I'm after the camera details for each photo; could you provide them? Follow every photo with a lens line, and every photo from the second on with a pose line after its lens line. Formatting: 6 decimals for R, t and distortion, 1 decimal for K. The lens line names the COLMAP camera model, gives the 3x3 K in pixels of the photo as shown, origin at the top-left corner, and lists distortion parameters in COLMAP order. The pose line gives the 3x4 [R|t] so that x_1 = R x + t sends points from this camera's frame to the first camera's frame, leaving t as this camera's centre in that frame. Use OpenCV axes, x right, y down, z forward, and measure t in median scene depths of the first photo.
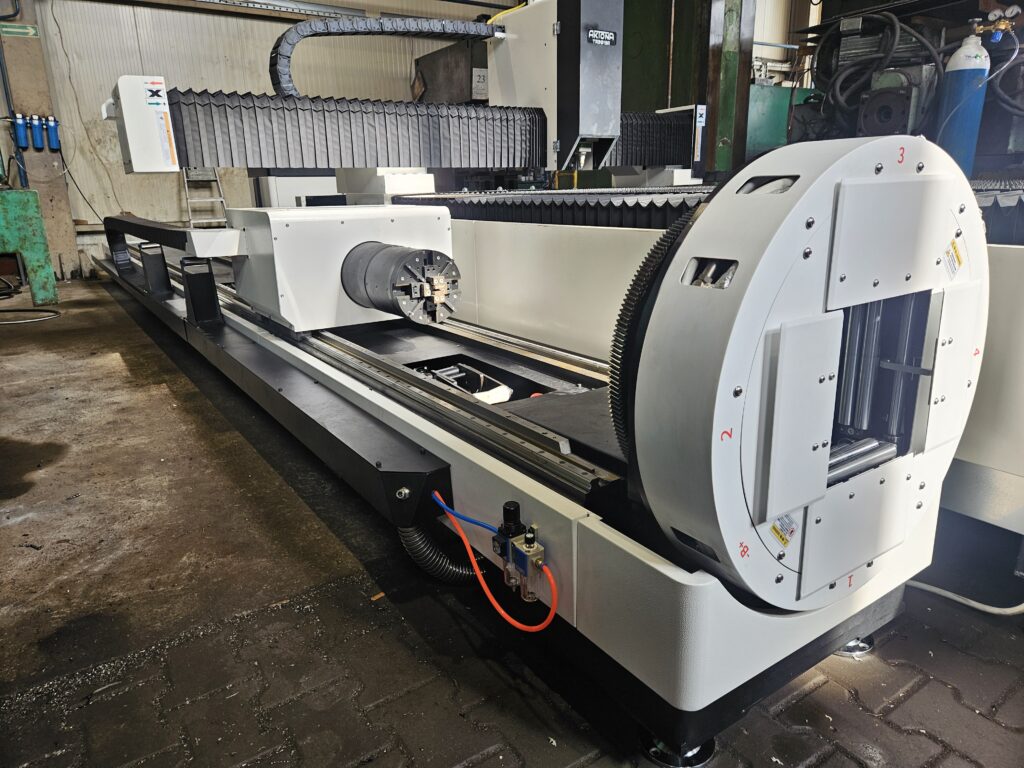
lens RADIAL K [[690.8, 0, 515.0], [0, 690.8, 375.4], [0, 0, 1]] dist [0.071125, -0.056286]
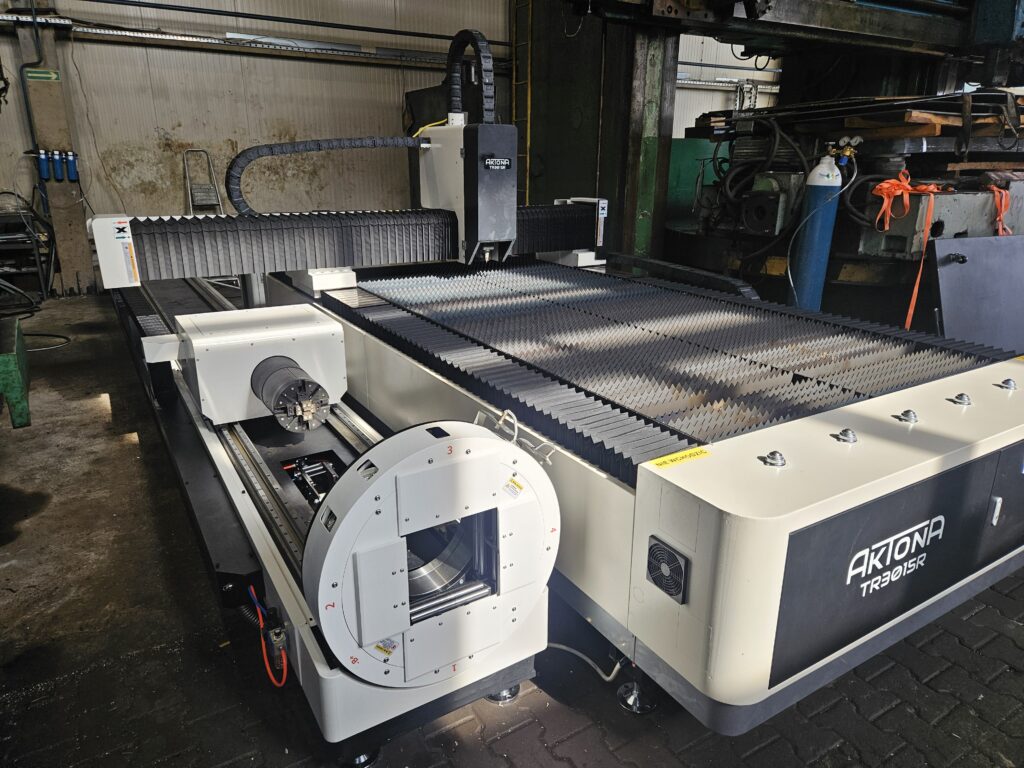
lens RADIAL K [[690.8, 0, 517.5], [0, 690.8, 374.8], [0, 0, 1]] dist [0.071125, -0.056286]
pose [[0.998562, 0.041322, -0.034167, 0.227457], [-0.040033, 0.998491, 0.037585, -0.170815], [0.035669, -0.036163, 0.998709, -0.235014]]
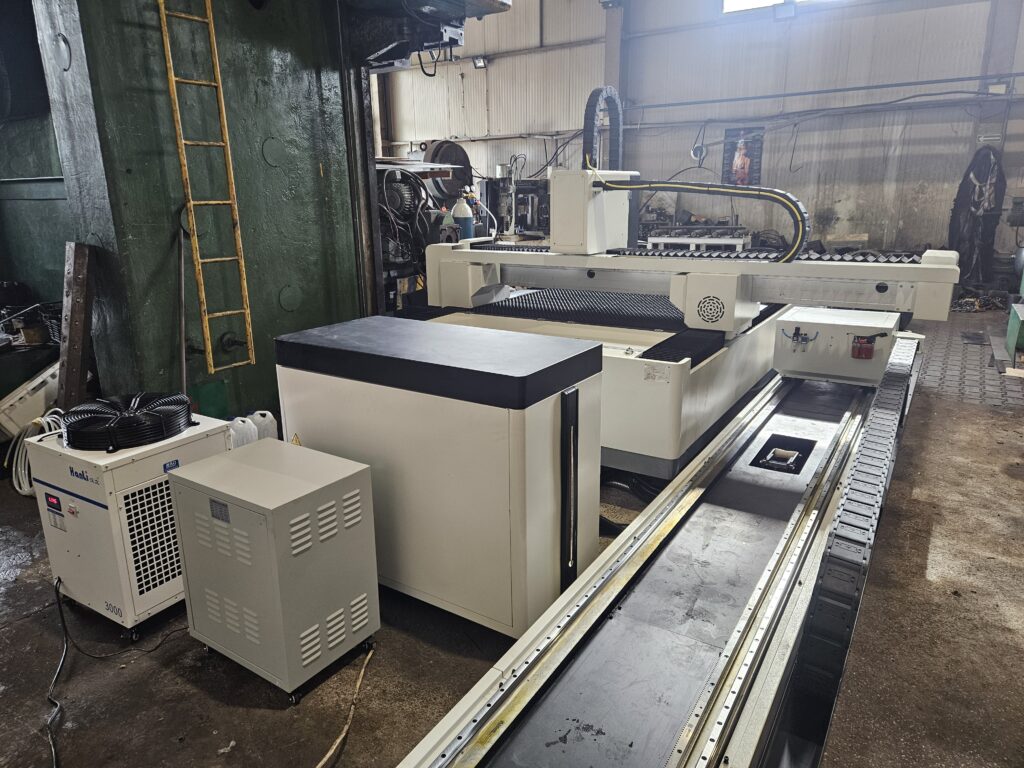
lens RADIAL K [[690.8, 0, 516.2], [0, 690.8, 385.1], [0, 0, 1]] dist [0.071125, -0.056286]
pose [[-0.402605, -0.219681, 0.888622, -1.267412], [0.258087, 0.904149, 0.340450, -0.741828], [-0.878237, 0.366409, -0.307318, 1.923346]]
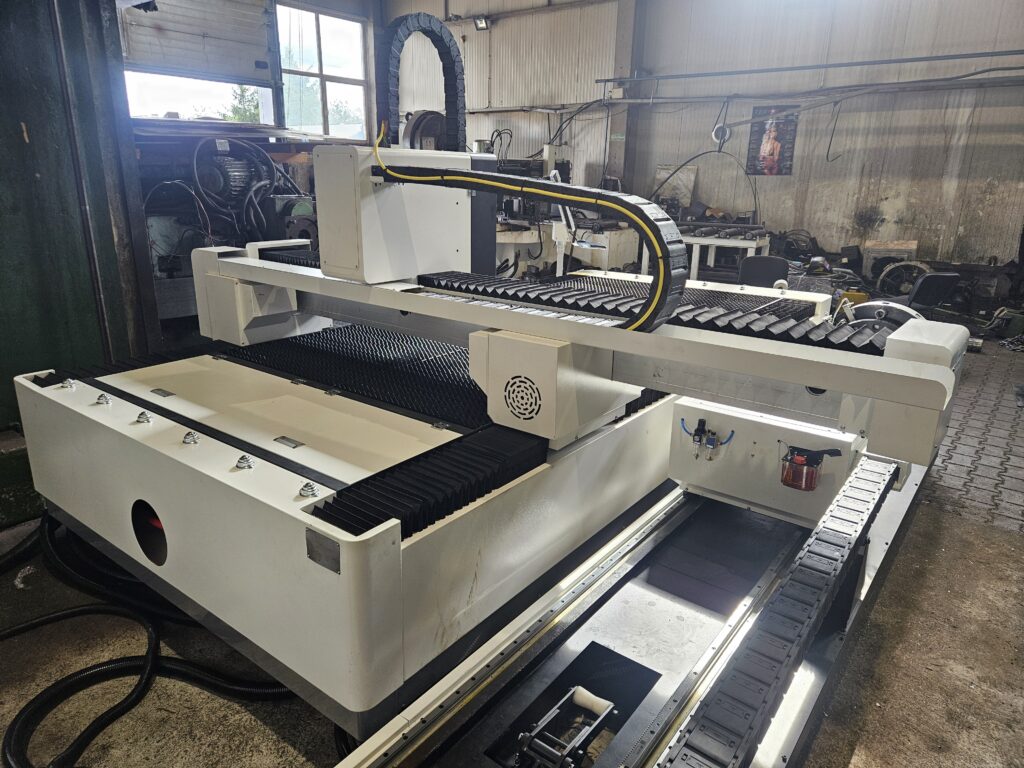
lens RADIAL K [[690.8, 0, 515.1], [0, 690.8, 385.9], [0, 0, 1]] dist [0.071125, -0.056286]
pose [[-0.318547, -0.266975, 0.909534, -0.912048], [0.232260, 0.908286, 0.347953, -0.611024], [-0.919012, 0.322088, -0.227325, 1.340307]]
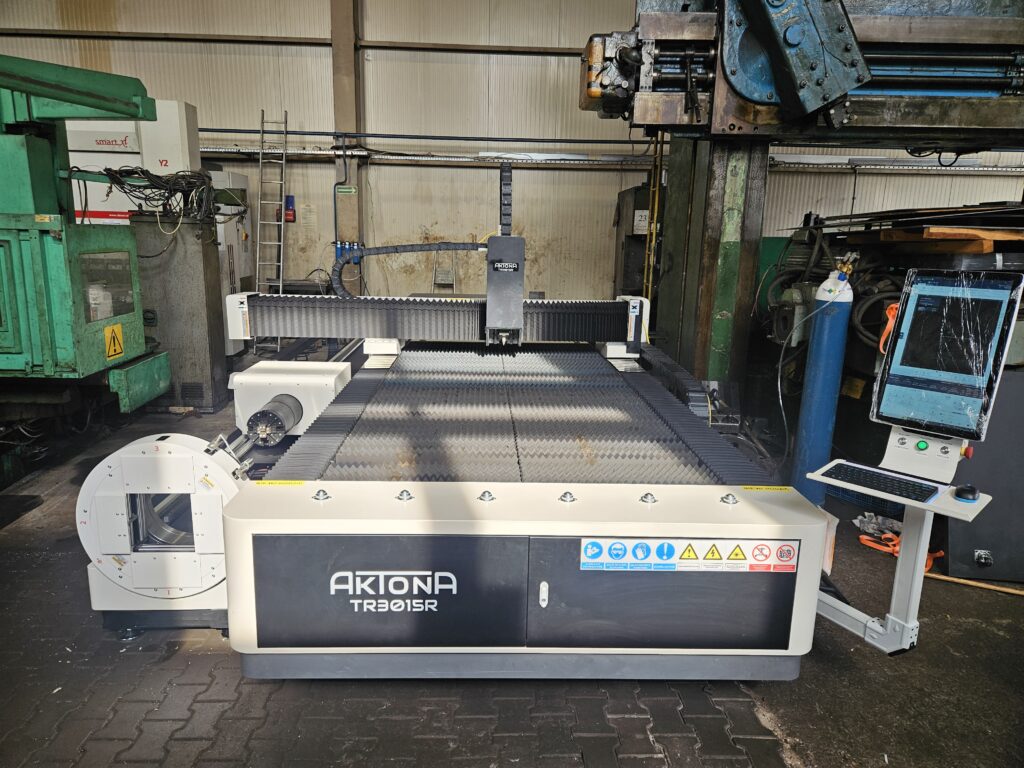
lens RADIAL K [[690.8, 0, 501.9], [0, 690.8, 380.3], [0, 0, 1]] dist [0.071125, -0.056286]
pose [[0.838205, 0.153584, -0.523282, 0.977535], [-0.181480, 0.983392, -0.002071, -0.253698], [0.514273, 0.096701, 0.852157, -0.249333]]
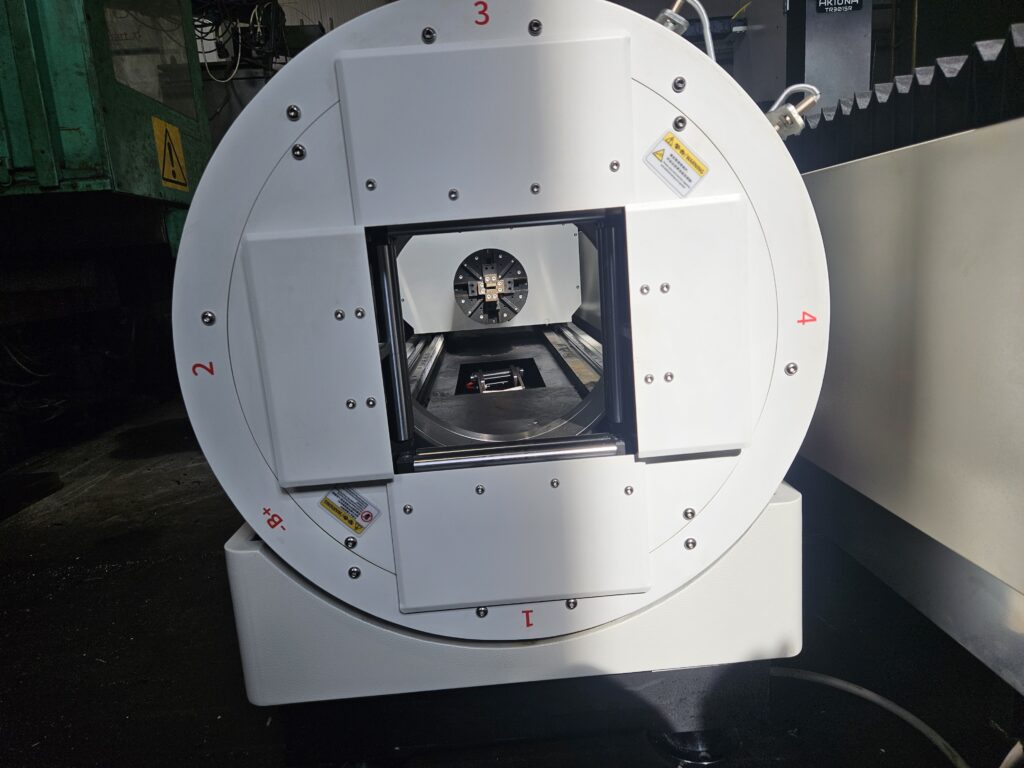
lens RADIAL K [[690.8, 0, 502.5], [0, 690.8, 392.7], [0, 0, 1]] dist [0.071125, -0.056286]
pose [[0.839137, 0.066893, -0.539792, 0.285960], [-0.090091, 0.995794, -0.016649, 0.025245], [0.536408, 0.062601, 0.841634, 0.124128]]
